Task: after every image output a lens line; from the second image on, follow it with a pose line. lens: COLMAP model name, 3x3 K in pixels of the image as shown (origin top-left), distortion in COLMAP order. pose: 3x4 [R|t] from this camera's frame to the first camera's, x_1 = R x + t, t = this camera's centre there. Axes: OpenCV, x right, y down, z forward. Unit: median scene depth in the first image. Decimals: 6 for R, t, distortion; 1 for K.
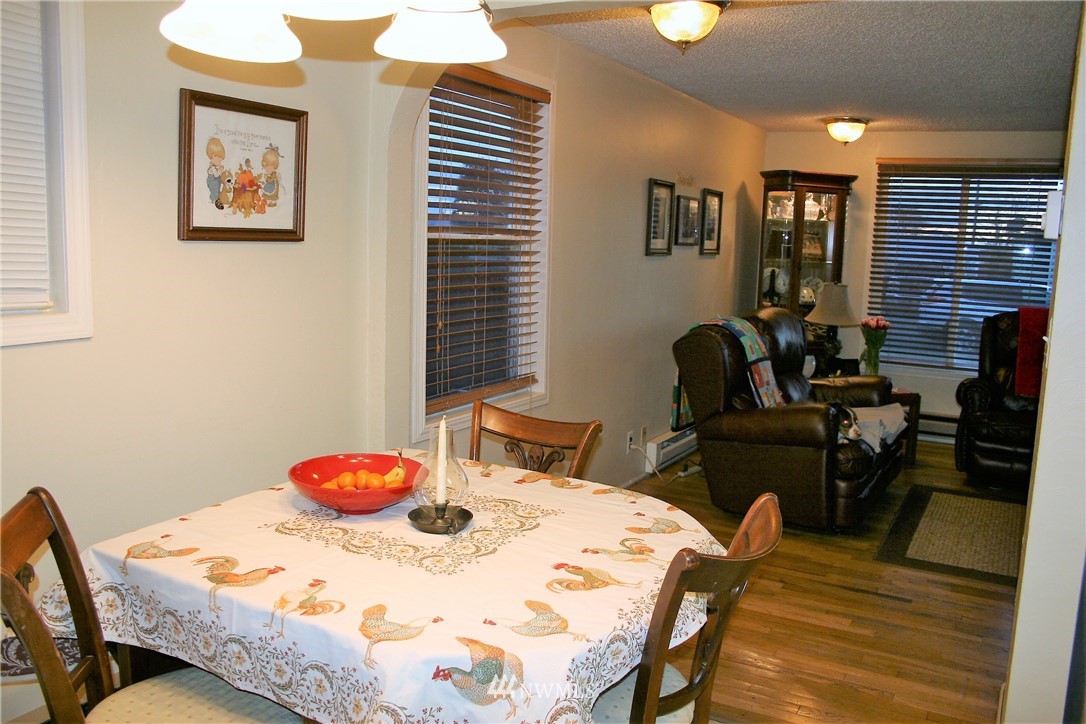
lens RADIAL K [[893.6, 0, 537.1], [0, 893.6, 356.3], [0, 0, 1]] dist [-0.147760, 0.122991]
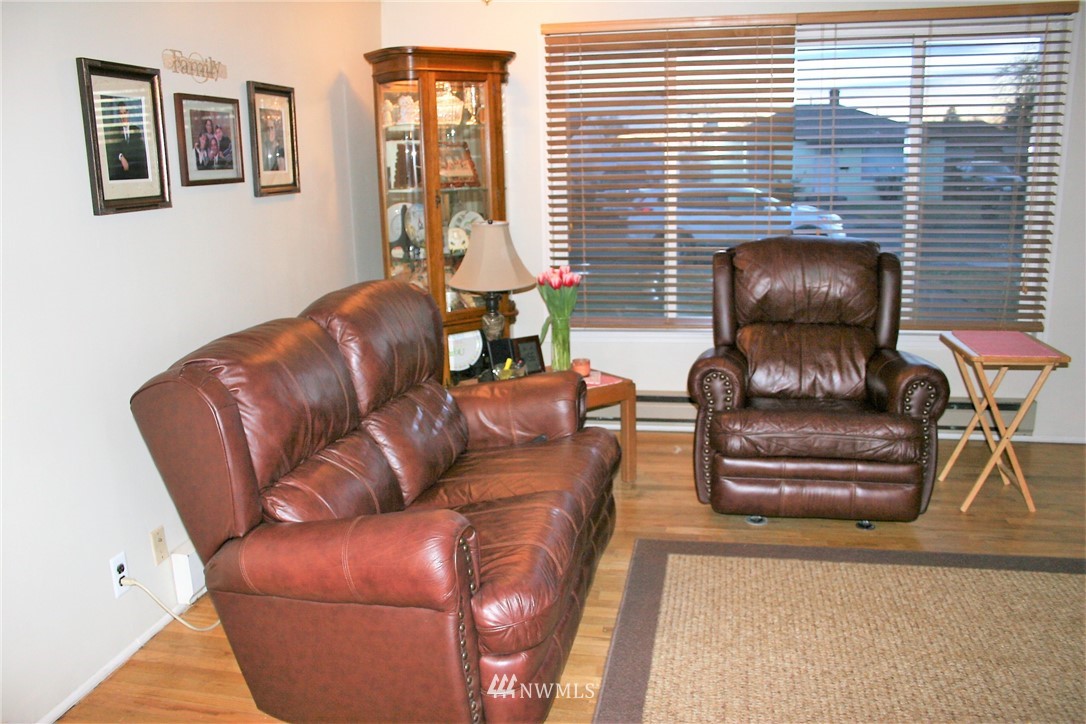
lens RADIAL K [[893.6, 0, 540.1], [0, 893.6, 364.0], [0, 0, 1]] dist [-0.147760, 0.122991]
pose [[0.947608, -0.129076, 0.292196, 0.246004], [0.102280, 0.989171, 0.105260, -0.064853], [-0.302619, -0.069859, 0.950548, 0.531963]]
